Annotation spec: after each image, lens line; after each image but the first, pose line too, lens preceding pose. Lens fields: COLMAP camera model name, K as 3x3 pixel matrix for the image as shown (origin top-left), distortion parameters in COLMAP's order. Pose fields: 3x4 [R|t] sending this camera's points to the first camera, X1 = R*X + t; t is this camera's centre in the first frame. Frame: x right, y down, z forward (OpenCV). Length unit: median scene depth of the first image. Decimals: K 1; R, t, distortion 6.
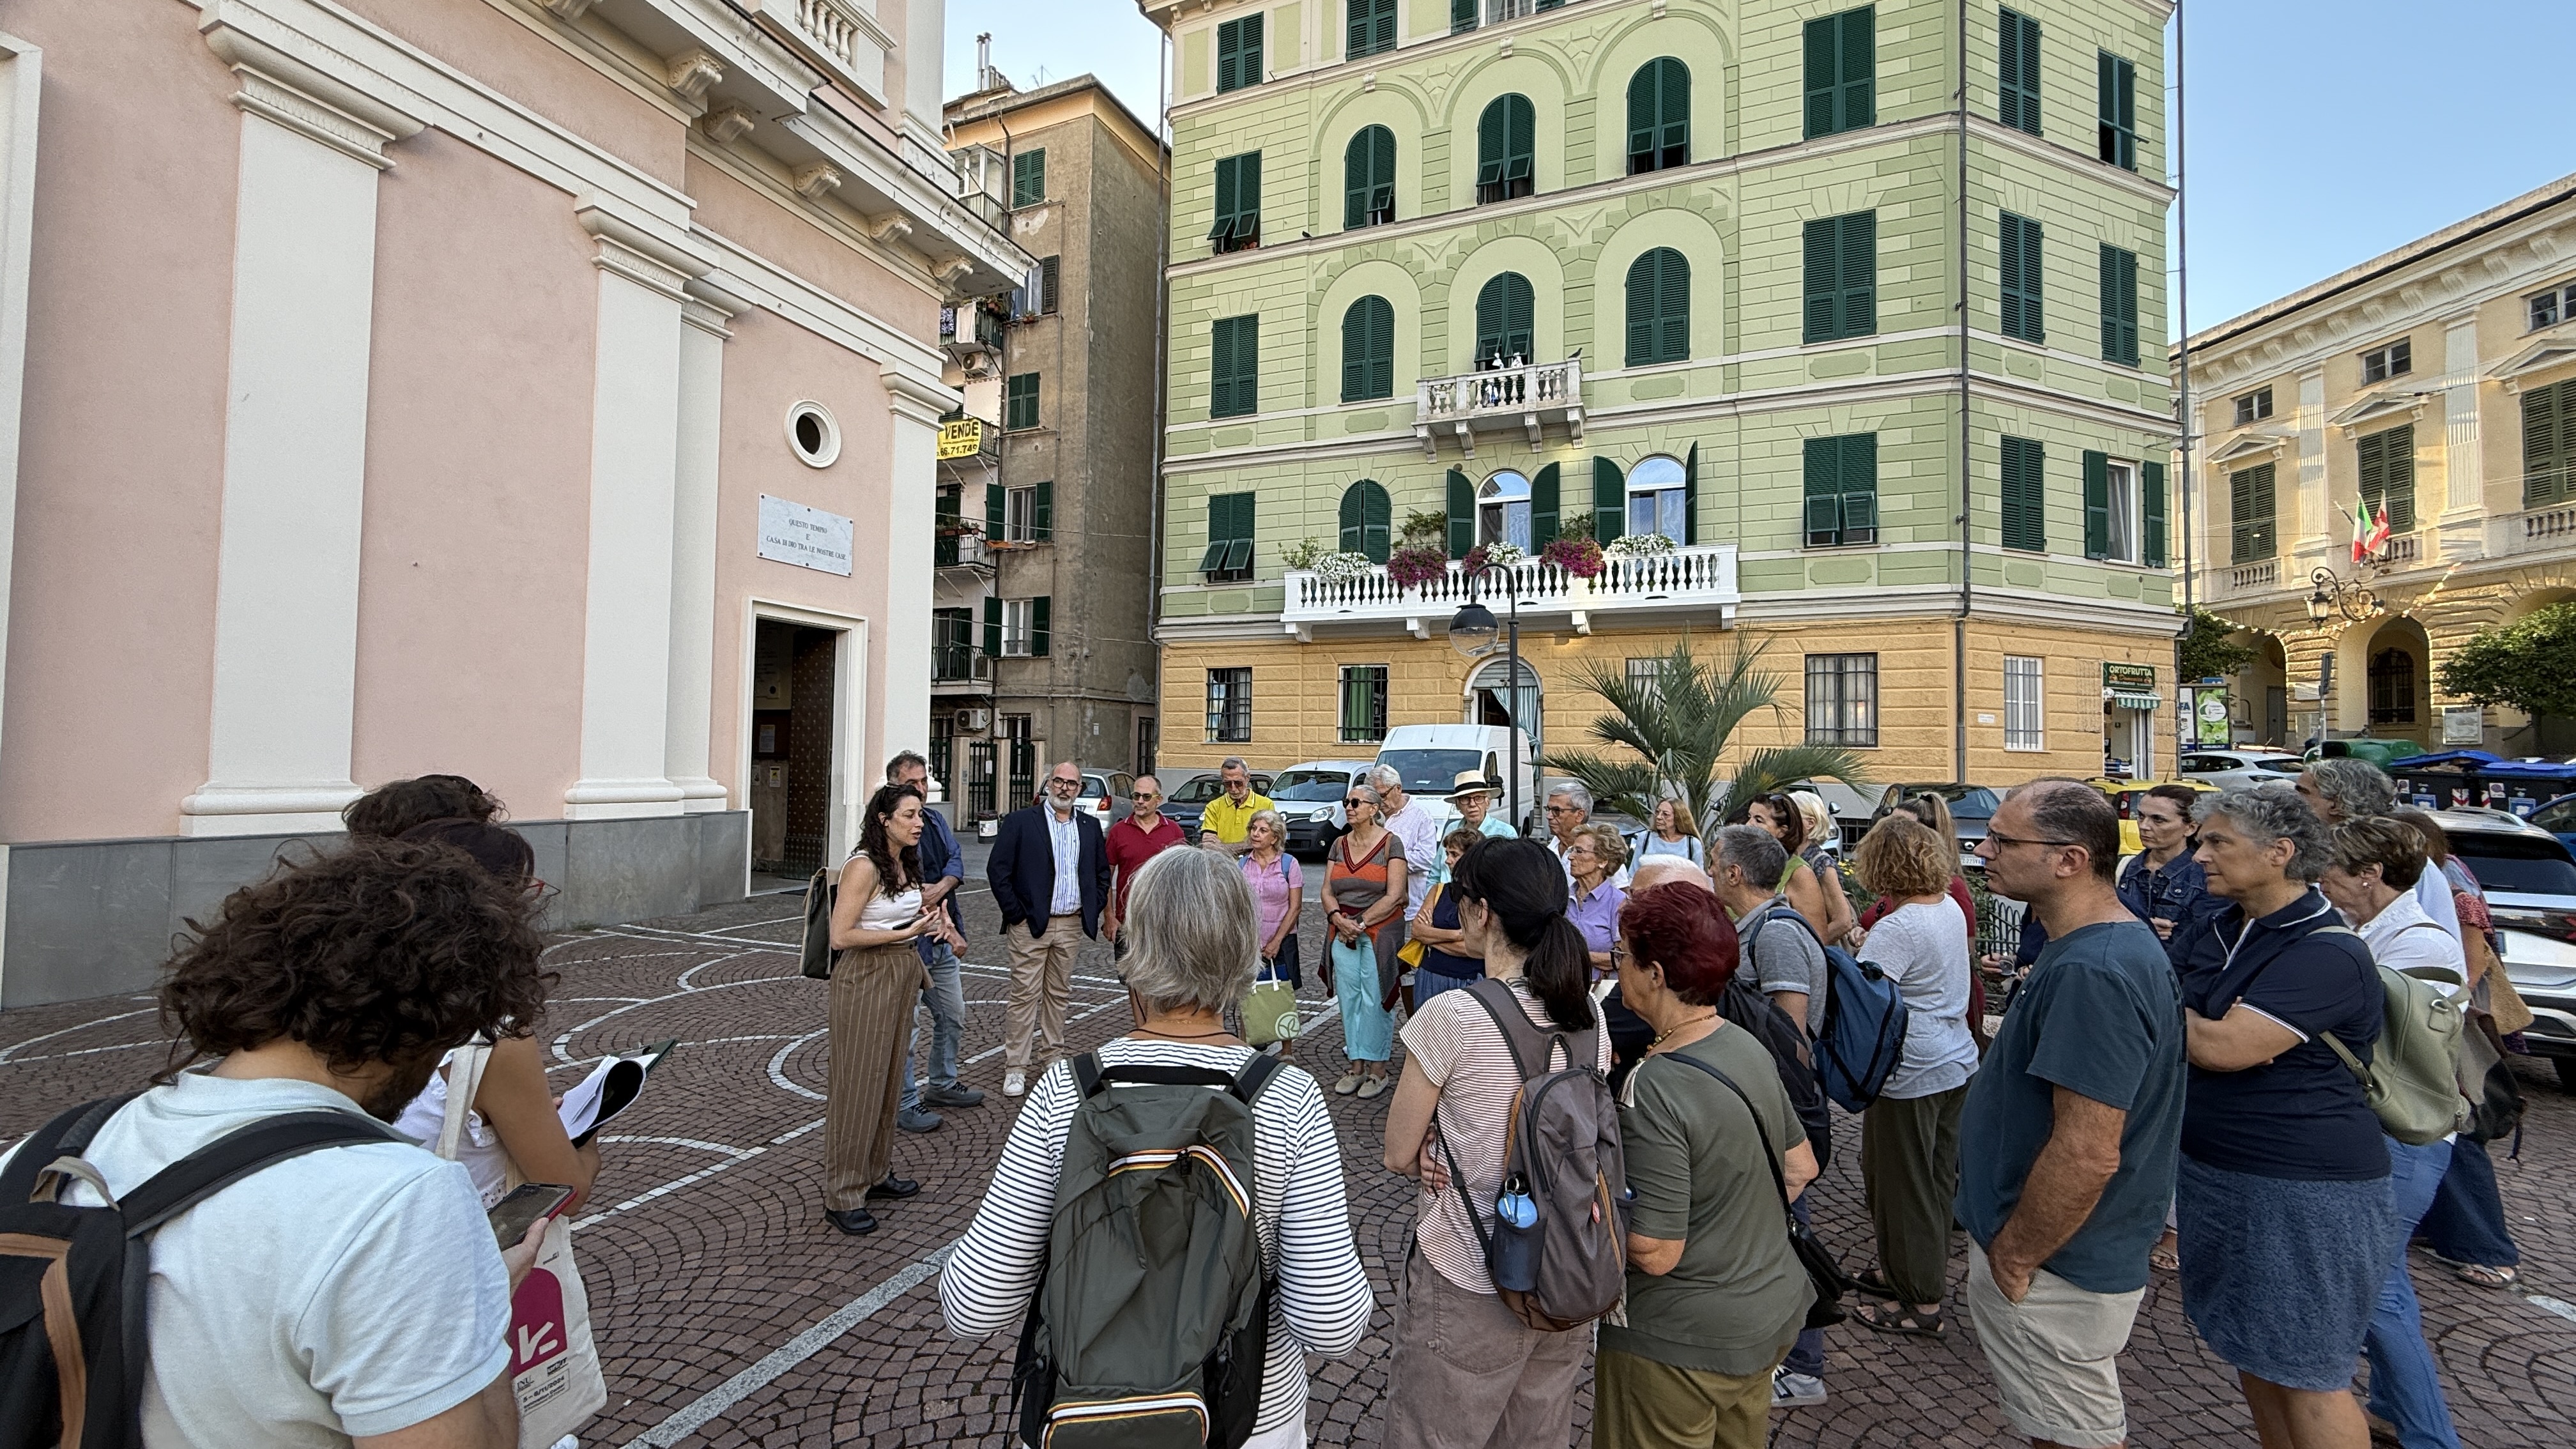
lens RADIAL K [[1030.8, 0, 1284.1], [0, 1030.8, 726.9], [0, 0, 1]] dist [-0.000302, -0.000471]
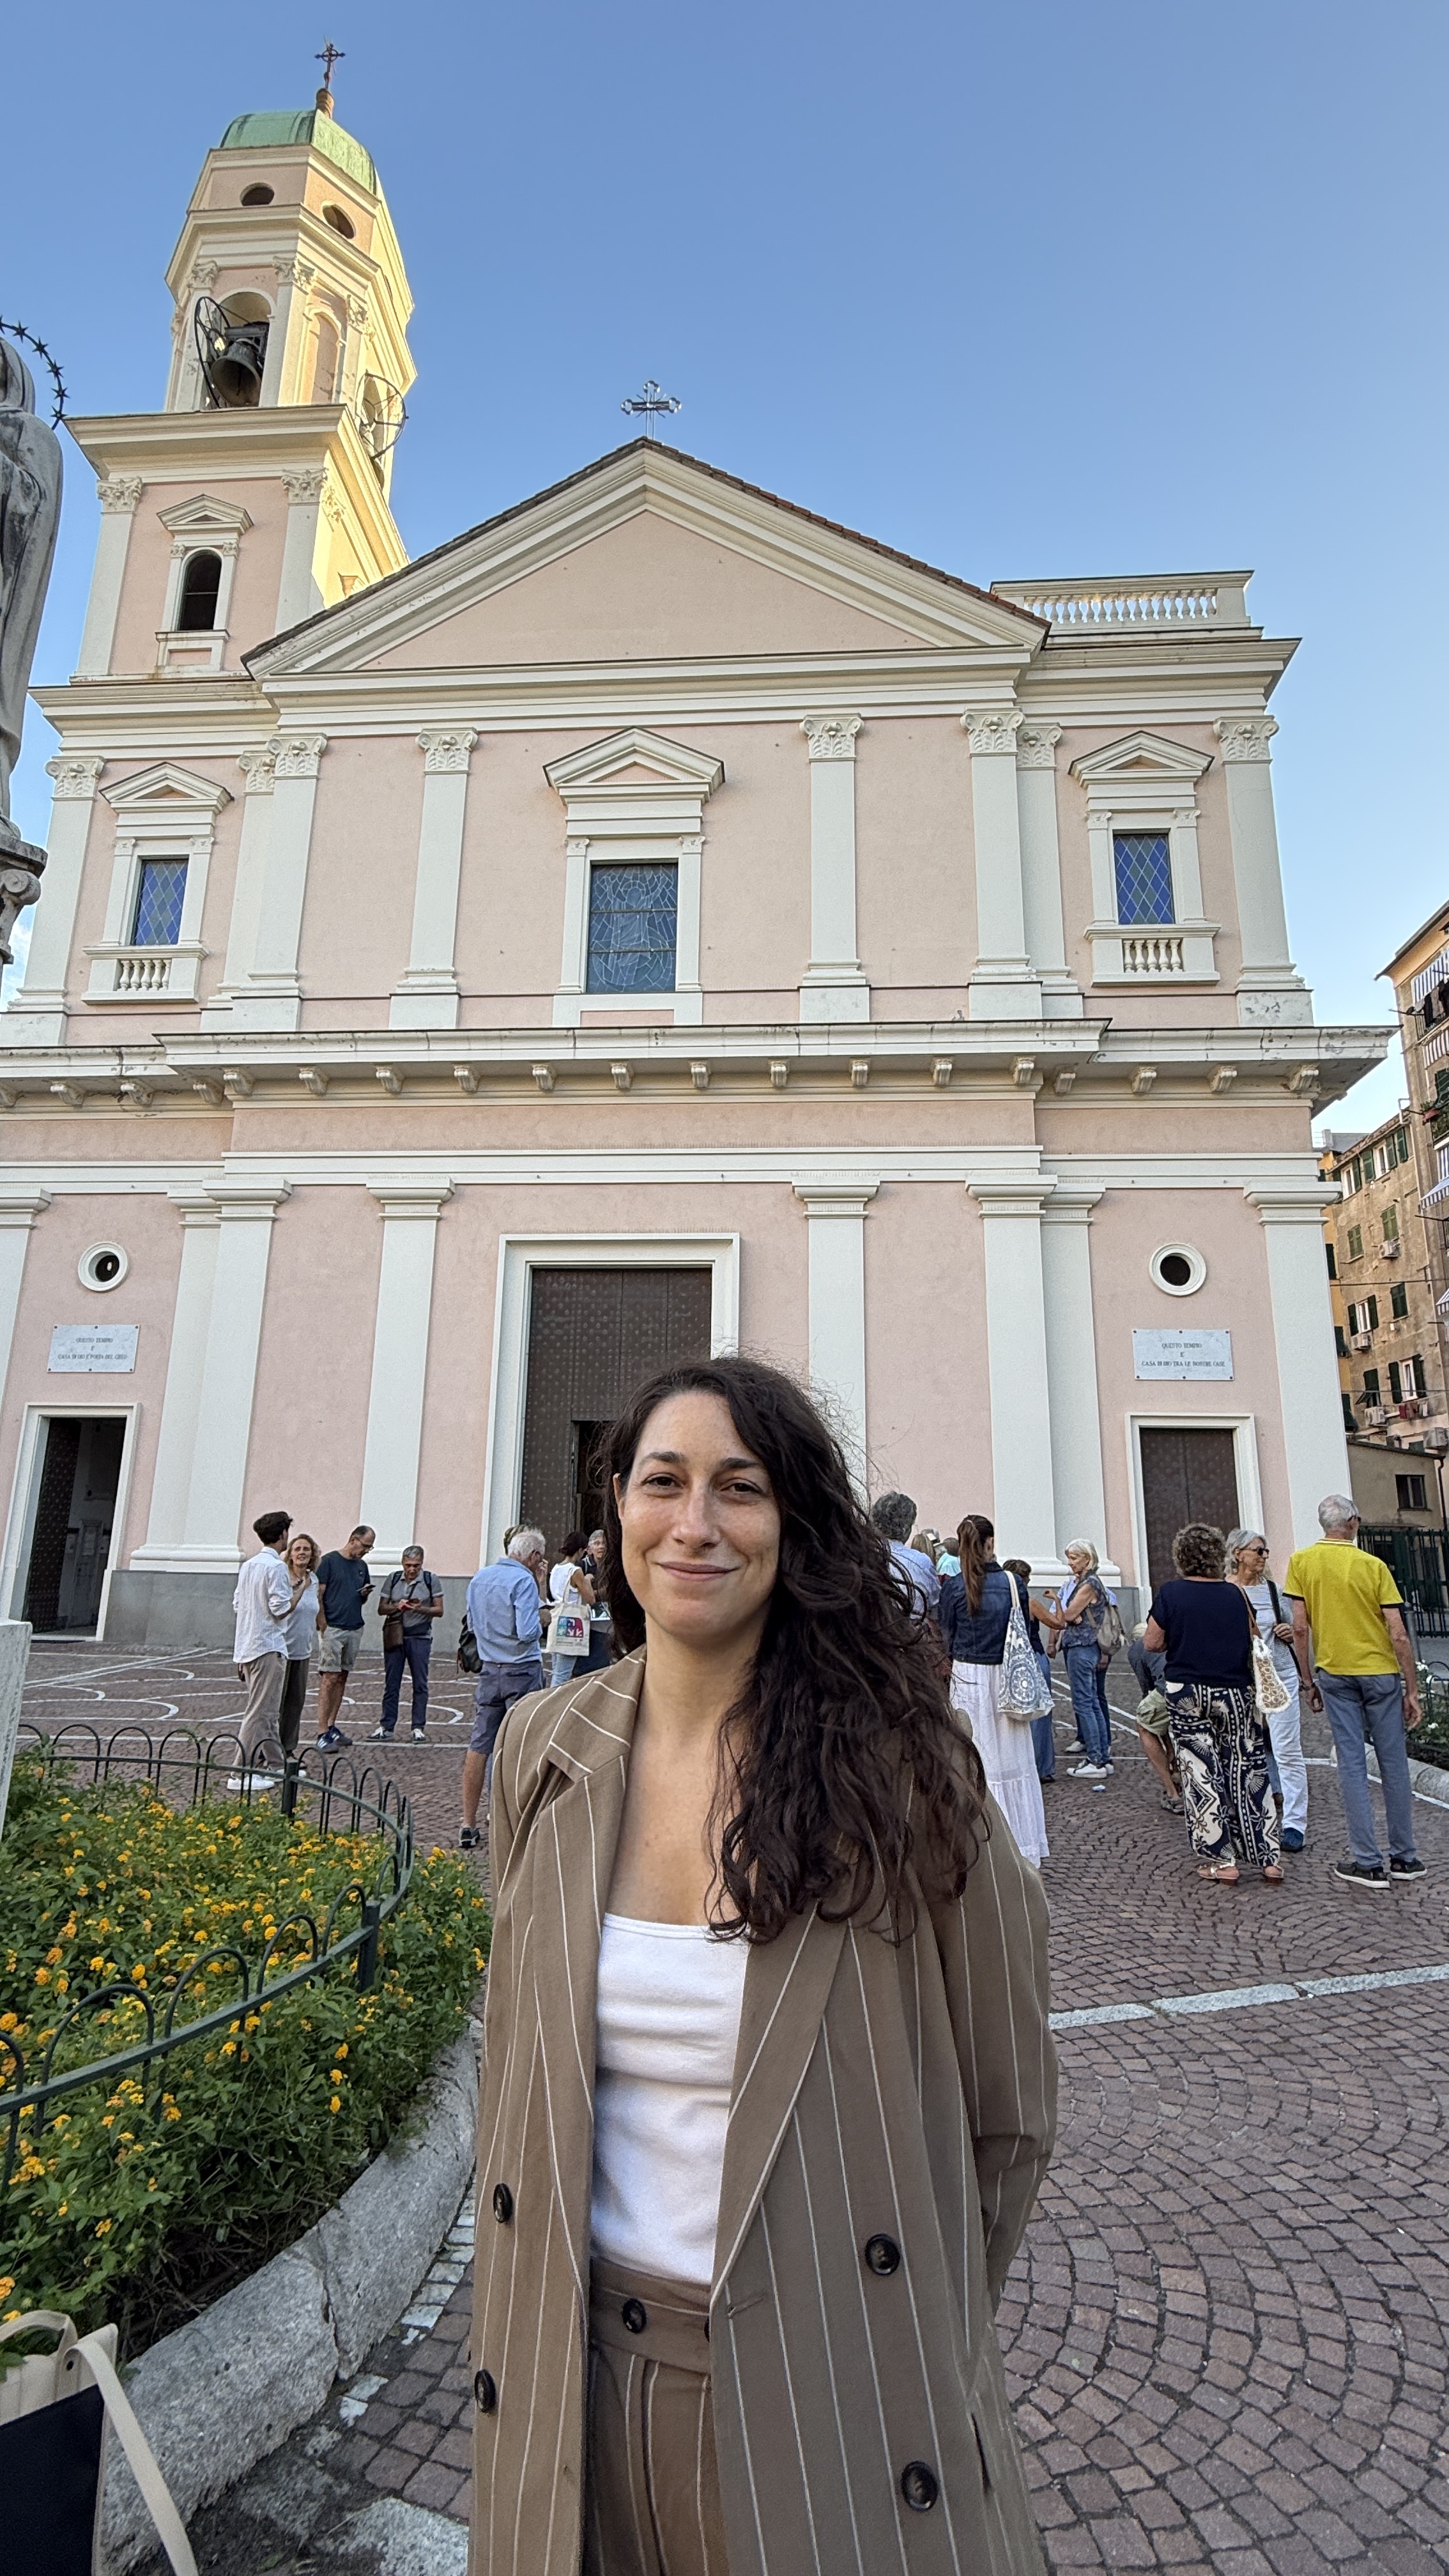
lens RADIAL K [[1097.3, 0, 724.5], [0, 1097.3, 1288.0], [0, 0, 1]] dist [-0.000059, -0.000008]
pose [[0.331029, -0.215161, -0.918763, 0.357005], [0.023038, 0.975210, -0.220079, 0.005702], [0.943339, 0.051686, 0.327780, 0.049916]]
